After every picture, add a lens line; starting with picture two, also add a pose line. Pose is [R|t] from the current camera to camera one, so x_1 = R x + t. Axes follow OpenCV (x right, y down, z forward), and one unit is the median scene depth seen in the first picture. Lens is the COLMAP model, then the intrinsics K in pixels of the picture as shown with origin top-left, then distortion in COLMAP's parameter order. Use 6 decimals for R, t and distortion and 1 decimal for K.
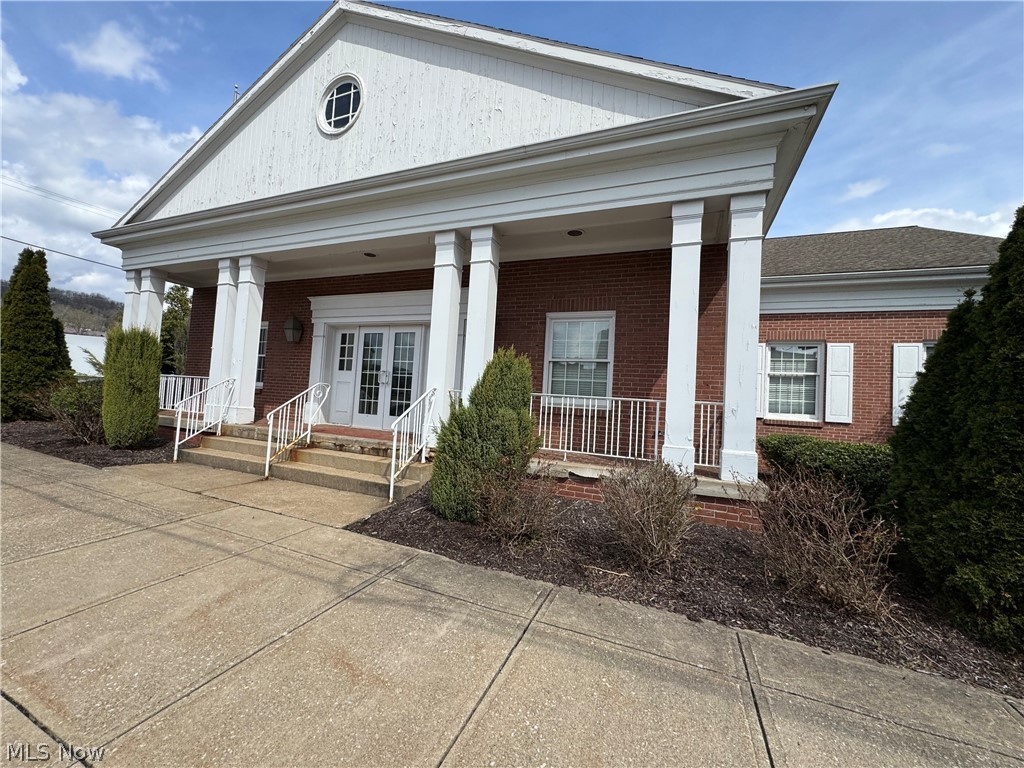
lens RADIAL K [[413.1, 0, 508.5], [0, 413.1, 388.4], [0, 0, 1]] dist [0.010755, 0.001472]
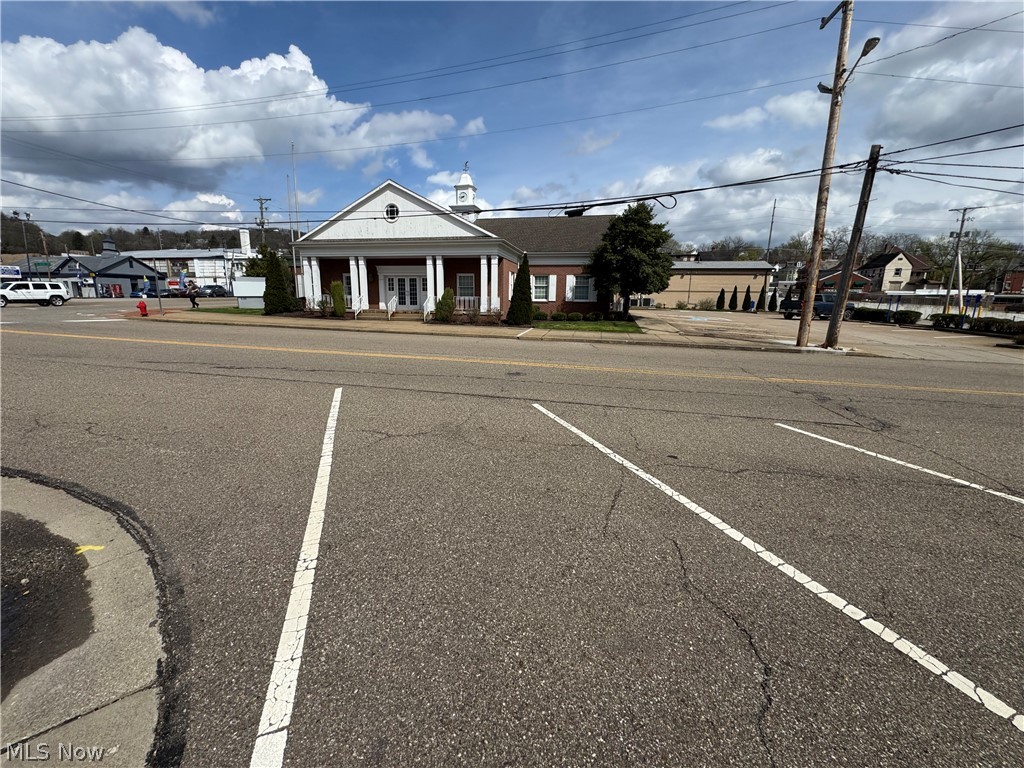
lens RADIAL K [[413.1, 0, 516.2], [0, 413.1, 384.9], [0, 0, 1]] dist [0.010755, 0.001472]
pose [[0.980885, -0.081574, 0.176662, -0.101131], [0.038325, 0.971092, 0.235609, -0.058613], [-0.190774, -0.224335, 0.955656, -2.410428]]
